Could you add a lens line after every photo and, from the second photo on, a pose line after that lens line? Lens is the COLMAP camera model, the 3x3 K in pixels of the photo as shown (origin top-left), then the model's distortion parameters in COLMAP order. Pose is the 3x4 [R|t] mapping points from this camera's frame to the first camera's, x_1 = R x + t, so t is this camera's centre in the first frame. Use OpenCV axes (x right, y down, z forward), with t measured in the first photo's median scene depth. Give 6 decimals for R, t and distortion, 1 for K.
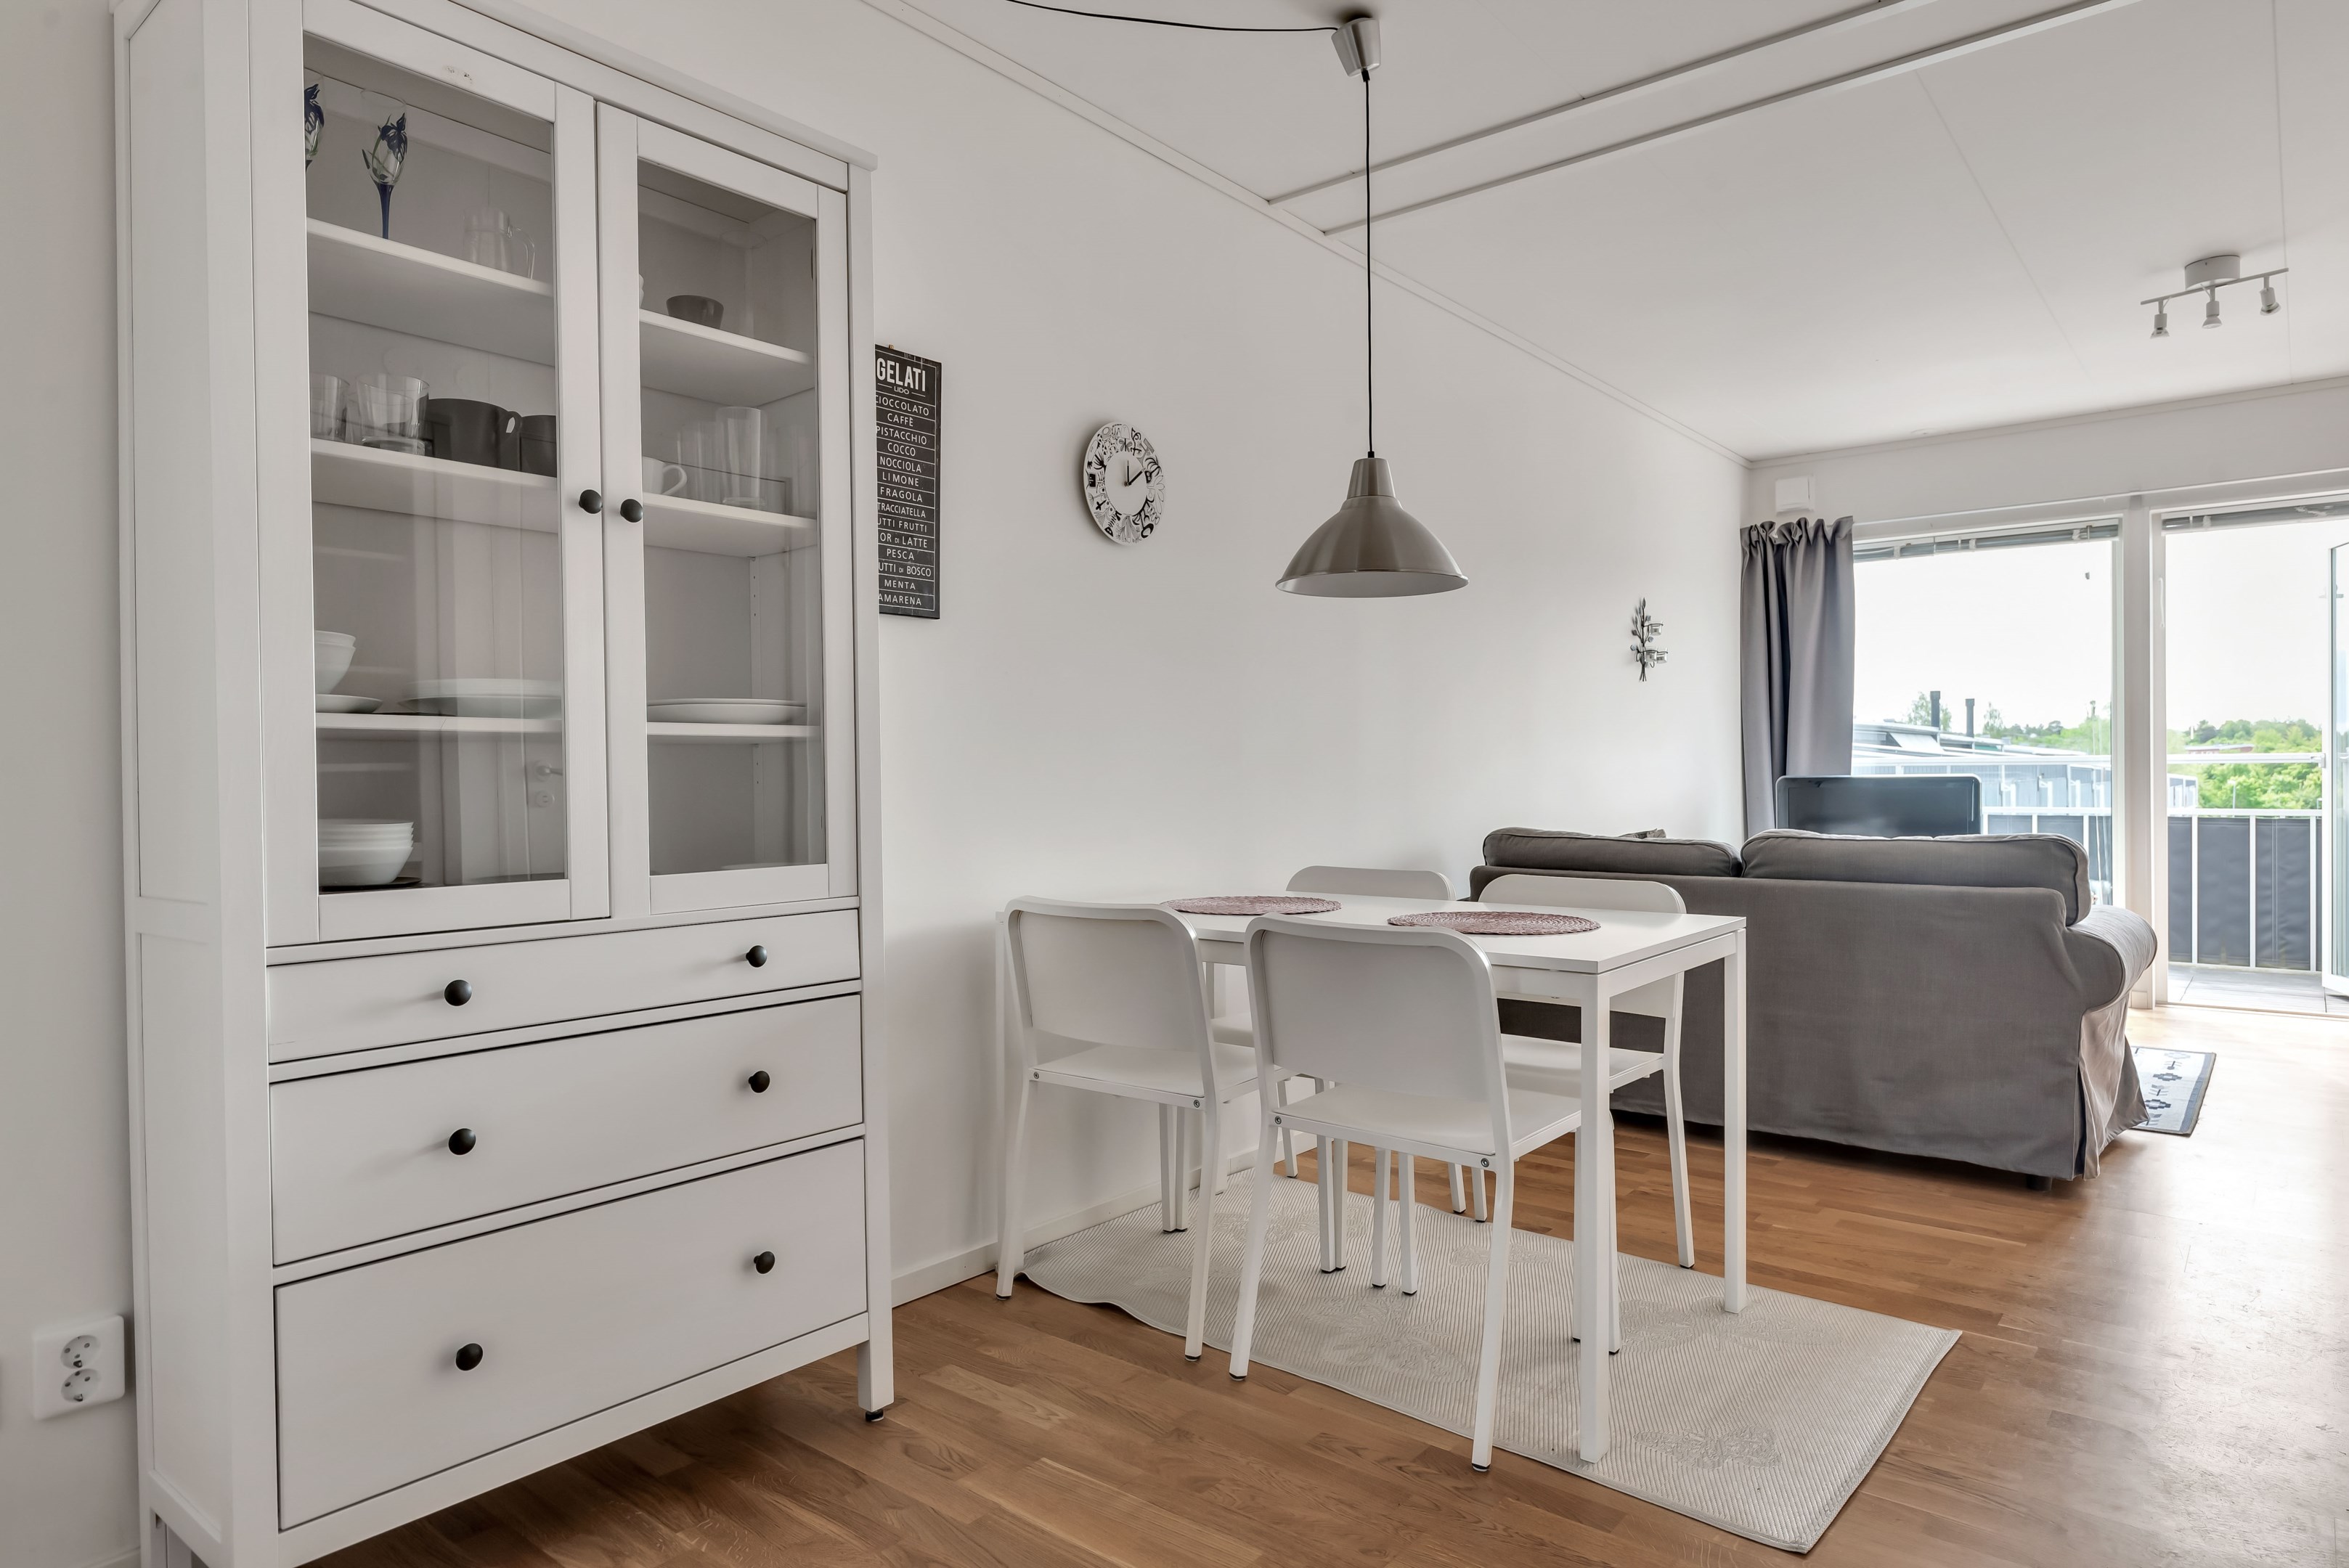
lens RADIAL K [[1410.9, 0, 1174.5], [0, 1410.9, 784.0], [0, 0, 1]] dist [-0.001125, -0.000449]
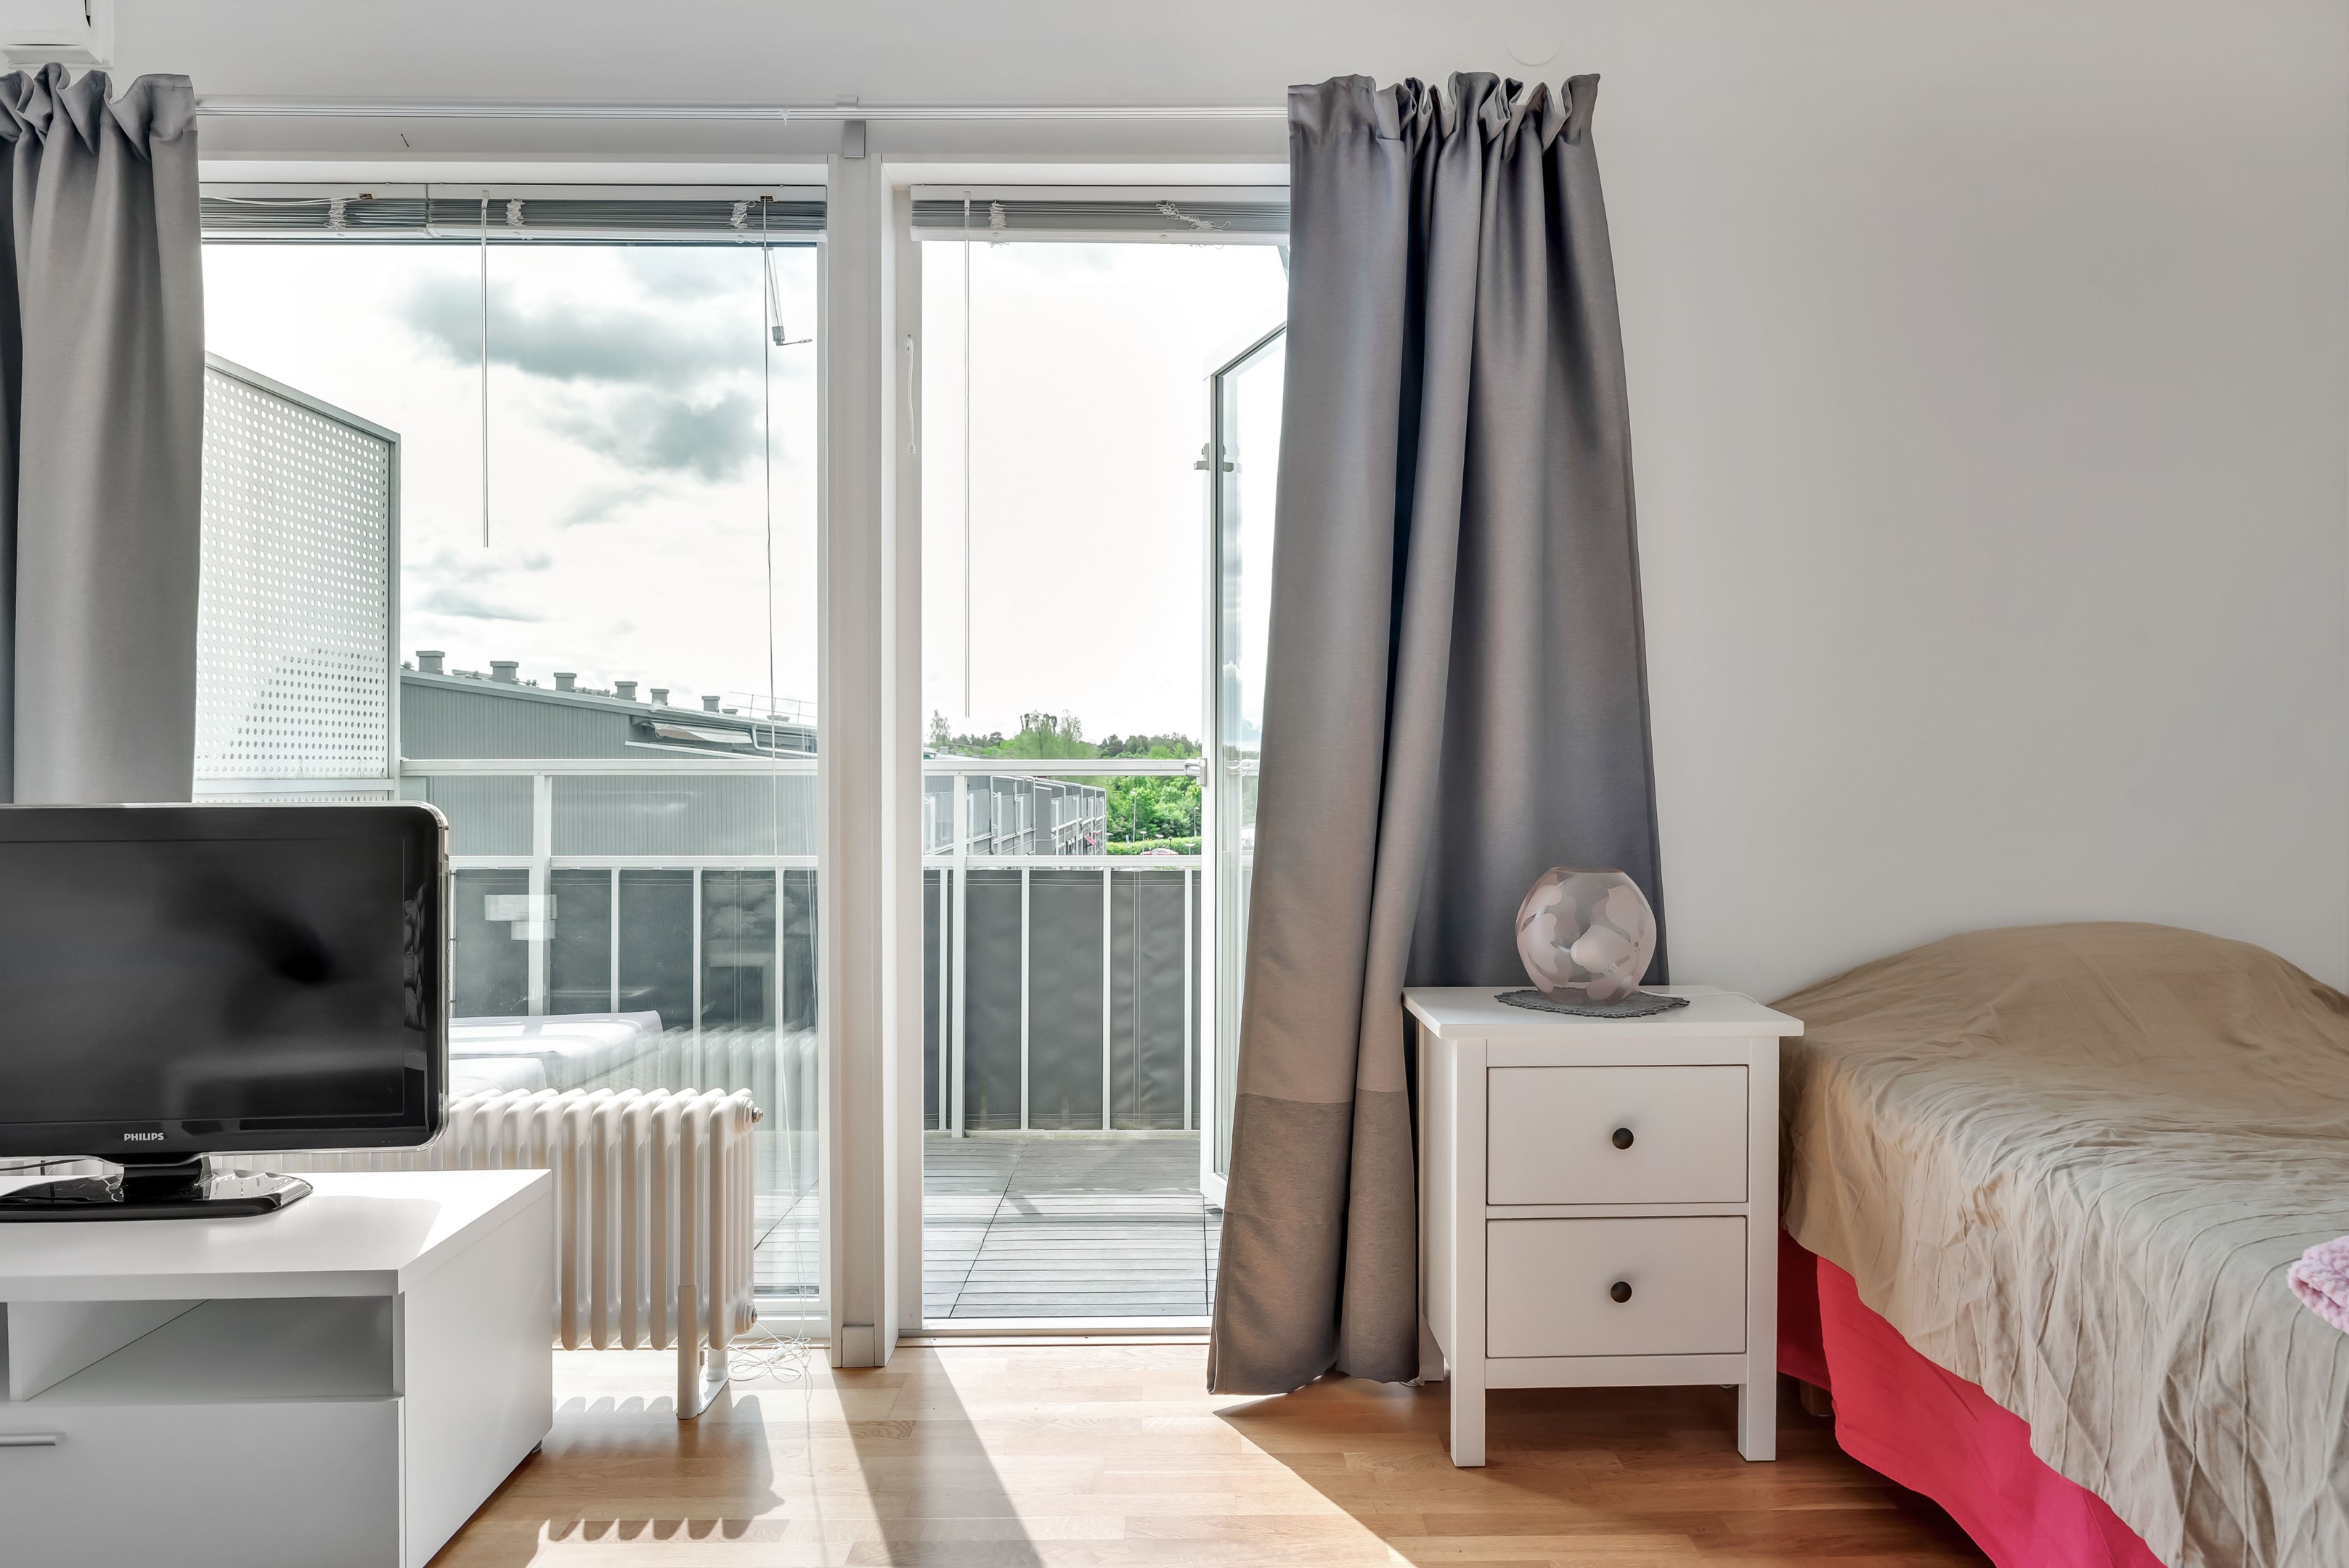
lens RADIAL K [[1538.2, 0, 1211.3], [0, 1538.2, 738.5], [0, 0, 1]] dist [-0.013346, -0.001517]
pose [[0.770018, 0.025444, 0.637515, 0.661407], [-0.003371, 0.999353, -0.035814, -0.013592], [-0.638013, 0.025428, 0.769605, 0.815206]]
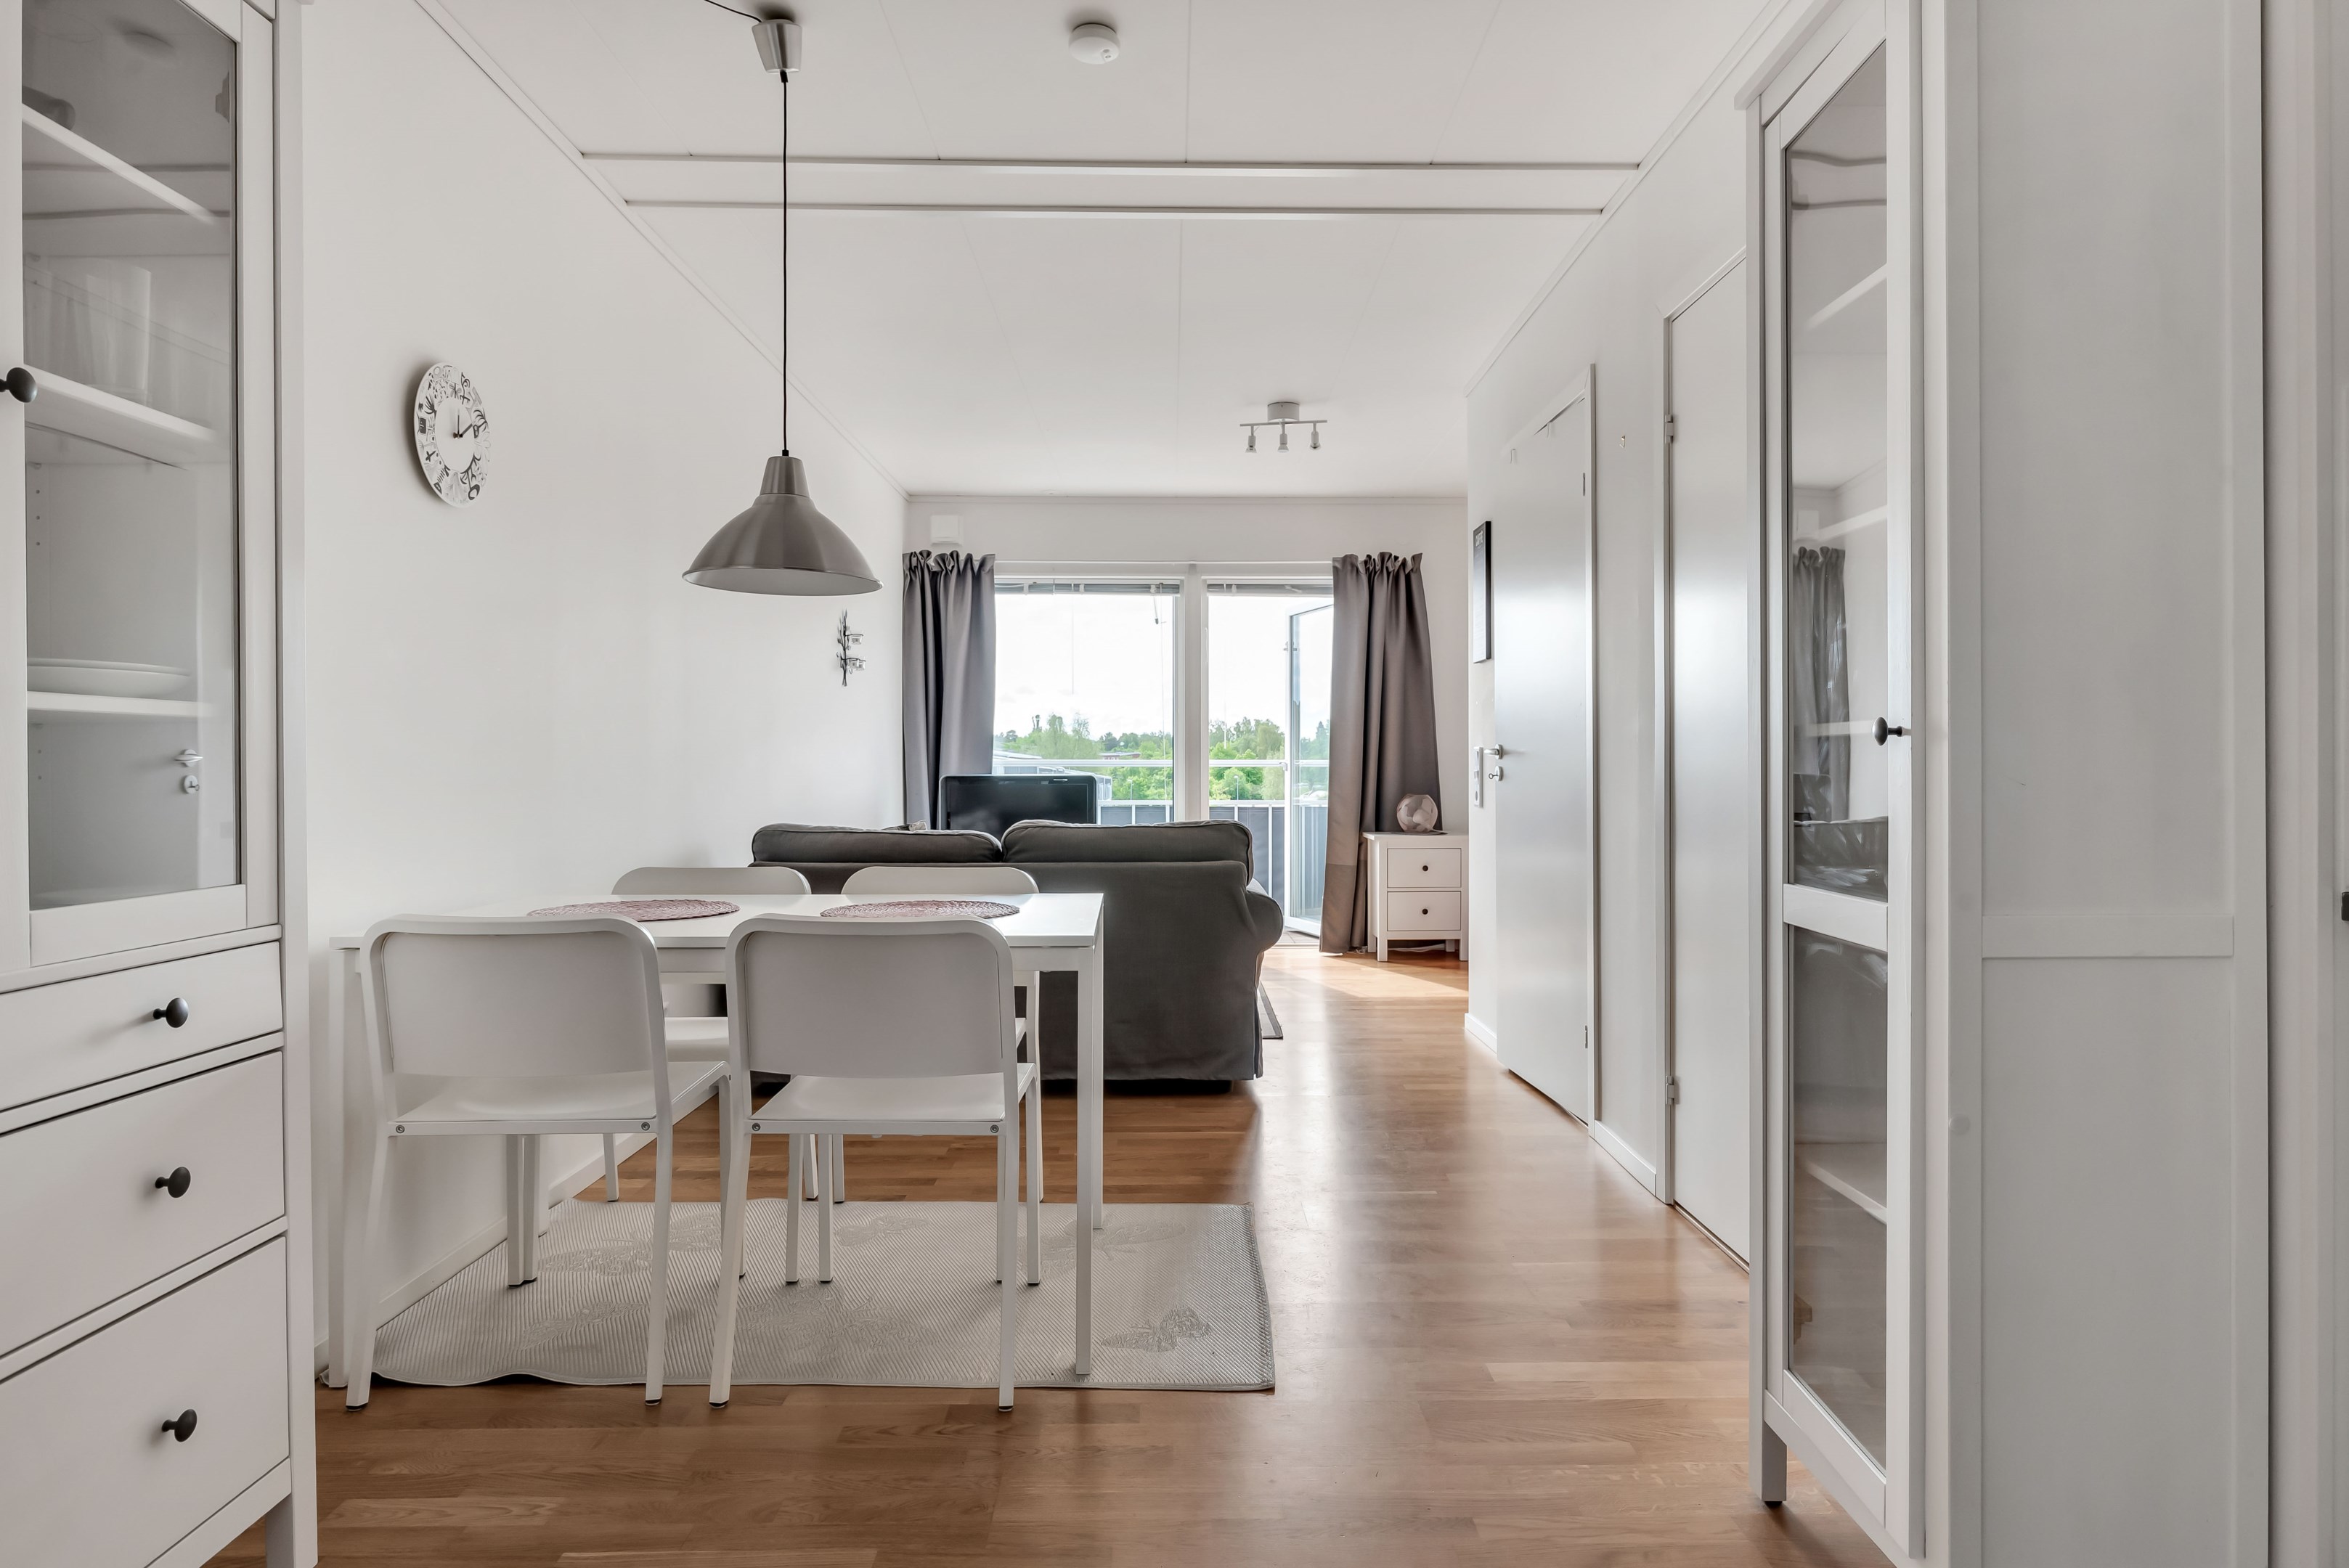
lens RADIAL K [[1339.2, 0, 1225.1], [0, 1339.2, 765.9], [0, 0, 1]] dist [-0.003320, -0.000087]
pose [[0.749152, 0.009077, 0.662336, -0.173262], [-0.001384, 0.999925, -0.012139, 0.000168], [-0.662397, 0.008177, 0.749109, 0.054432]]
